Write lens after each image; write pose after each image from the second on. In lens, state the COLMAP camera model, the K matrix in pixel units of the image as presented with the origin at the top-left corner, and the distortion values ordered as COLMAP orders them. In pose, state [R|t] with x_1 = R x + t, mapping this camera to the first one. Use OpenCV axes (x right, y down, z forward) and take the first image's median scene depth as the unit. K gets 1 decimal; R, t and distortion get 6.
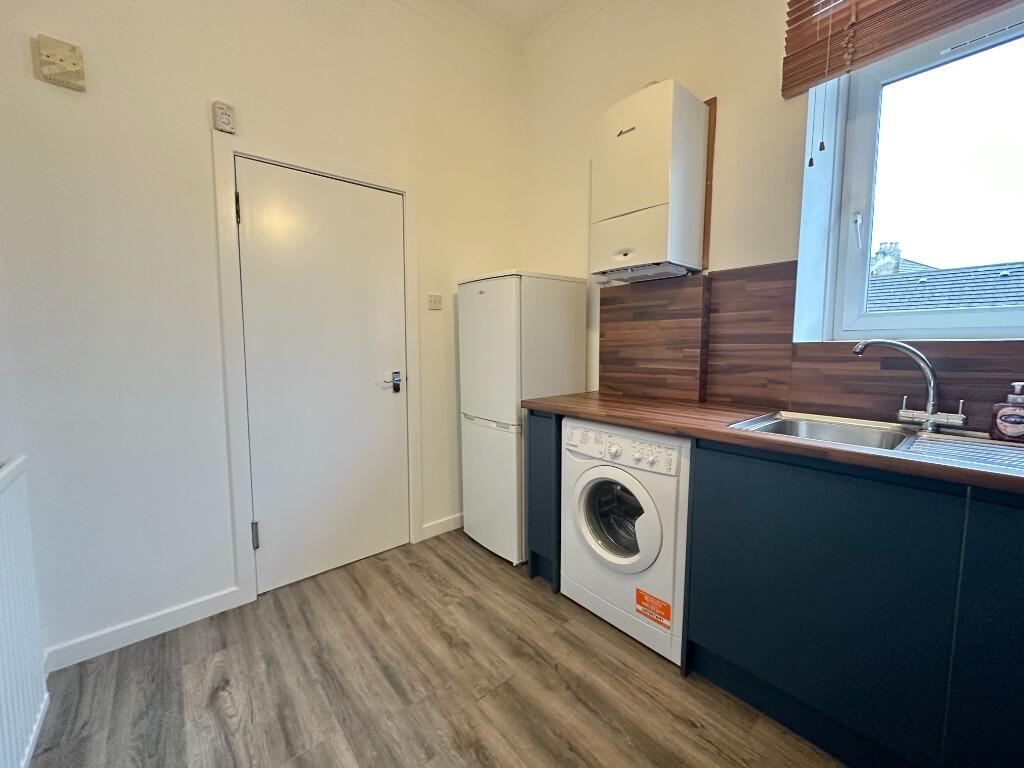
lens RADIAL K [[411.8, 0, 512.0], [0, 411.8, 384.0], [0, 0, 1]] dist [0.000691, 0.000089]
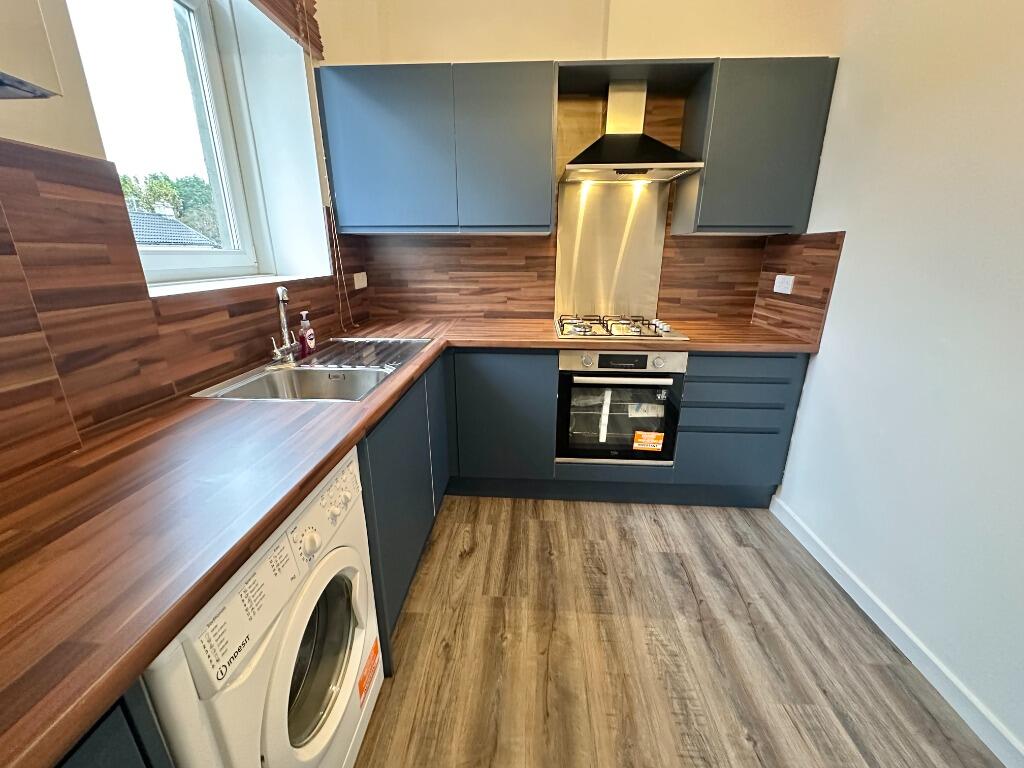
lens RADIAL K [[411.8, 0, 512.0], [0, 411.8, 384.0], [0, 0, 1]] dist [0.000691, 0.000089]
pose [[-0.727524, -0.209557, 0.653295, -0.227983], [0.064442, 0.927130, 0.369159, -0.196869], [-0.683049, 0.310671, -0.661005, 1.188773]]
